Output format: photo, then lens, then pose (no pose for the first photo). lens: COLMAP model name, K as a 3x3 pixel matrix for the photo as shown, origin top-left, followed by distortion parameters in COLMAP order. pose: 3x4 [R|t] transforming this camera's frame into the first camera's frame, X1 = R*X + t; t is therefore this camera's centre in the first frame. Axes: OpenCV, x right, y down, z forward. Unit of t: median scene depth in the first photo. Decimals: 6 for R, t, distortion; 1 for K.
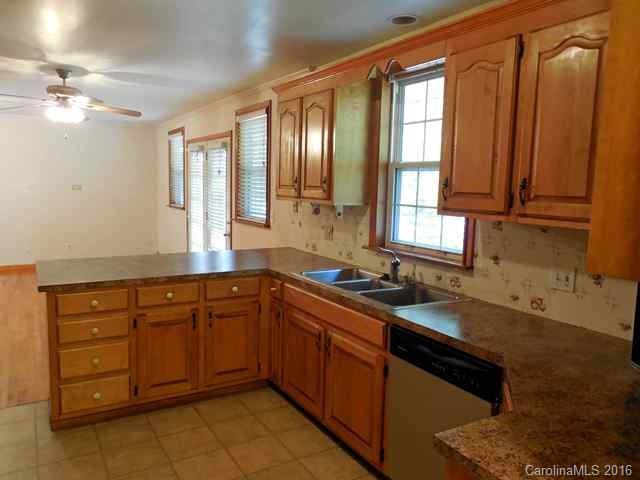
lens RADIAL K [[487.4, 0, 320.0], [0, 487.4, 240.0], [0, 0, 1]] dist [-0.003831, -0.000809]
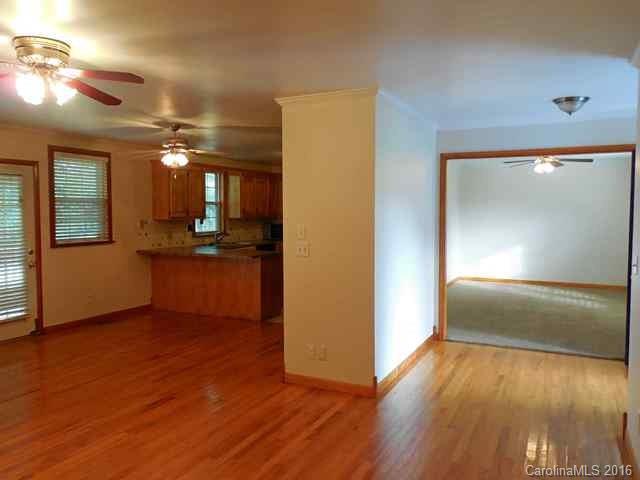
lens RADIAL K [[498.7, 0, 320.0], [0, 498.7, 240.0], [0, 0, 1]] dist [-0.000403, -0.002554]
pose [[-0.552903, -0.073228, 0.830022, -2.335001], [0.083523, 0.986243, 0.142648, -0.270817], [-0.829049, 0.148197, -0.539180, 1.850765]]
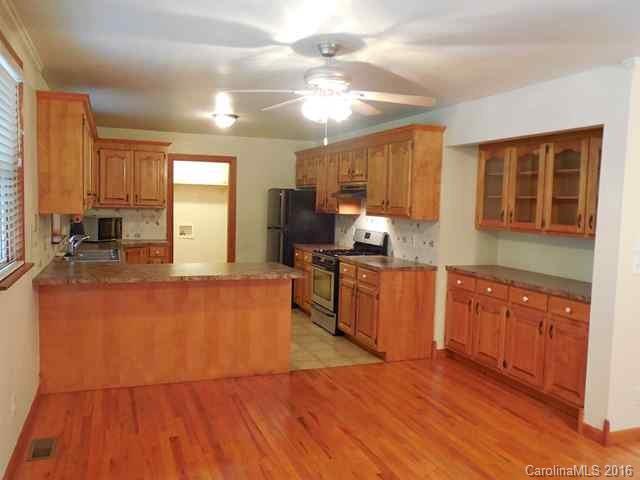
lens RADIAL K [[545.2, 0, 320.0], [0, 545.2, 240.0], [0, 0, 1]] dist [0.000969, 0.003594]
pose [[-0.982934, -0.065773, 0.171798, -0.861933], [-0.032657, 0.981452, 0.188905, -0.294072], [-0.181036, 0.180070, -0.966851, 2.314086]]
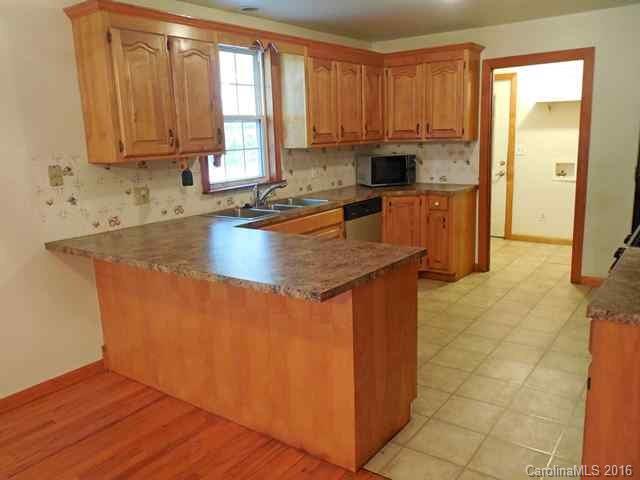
lens RADIAL K [[545.2, 0, 320.0], [0, 545.2, 240.0], [0, 0, 1]] dist [0.000969, 0.003594]
pose [[-0.401730, -0.191295, 0.895555, -1.138204], [0.132585, 0.955485, 0.263572, -0.175898], [-0.906109, 0.224622, -0.358484, 1.252485]]
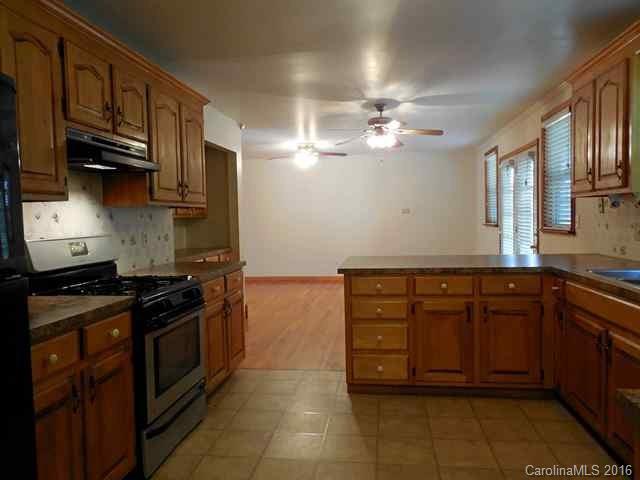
lens RADIAL K [[474.5, 0, 320.0], [0, 474.5, 240.0], [0, 0, 1]] dist [-0.009382, 0.003946]
pose [[0.777868, -0.010628, -0.628338, 0.118523], [-0.031268, 0.997964, -0.055589, 0.071956], [0.627649, 0.062888, 0.775952, 0.020764]]
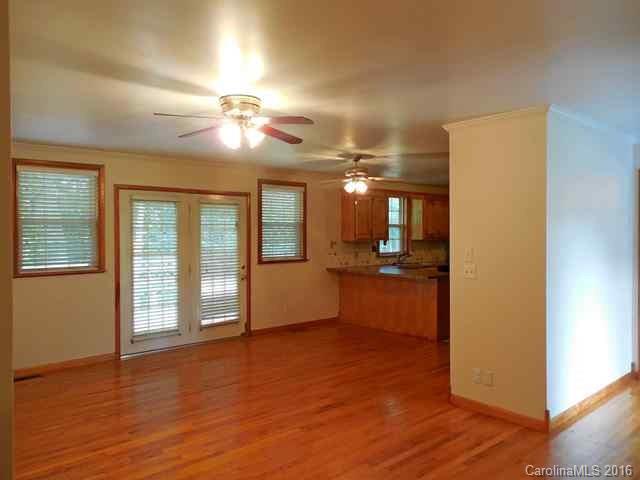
lens RADIAL K [[474.5, 0, 320.0], [0, 474.5, 240.0], [0, 0, 1]] dist [-0.009382, 0.003946]
pose [[-0.190841, -0.040355, 0.980791, -2.368271], [0.111123, 0.991844, 0.062432, -0.268968], [-0.975311, 0.120903, -0.184800, 1.794708]]
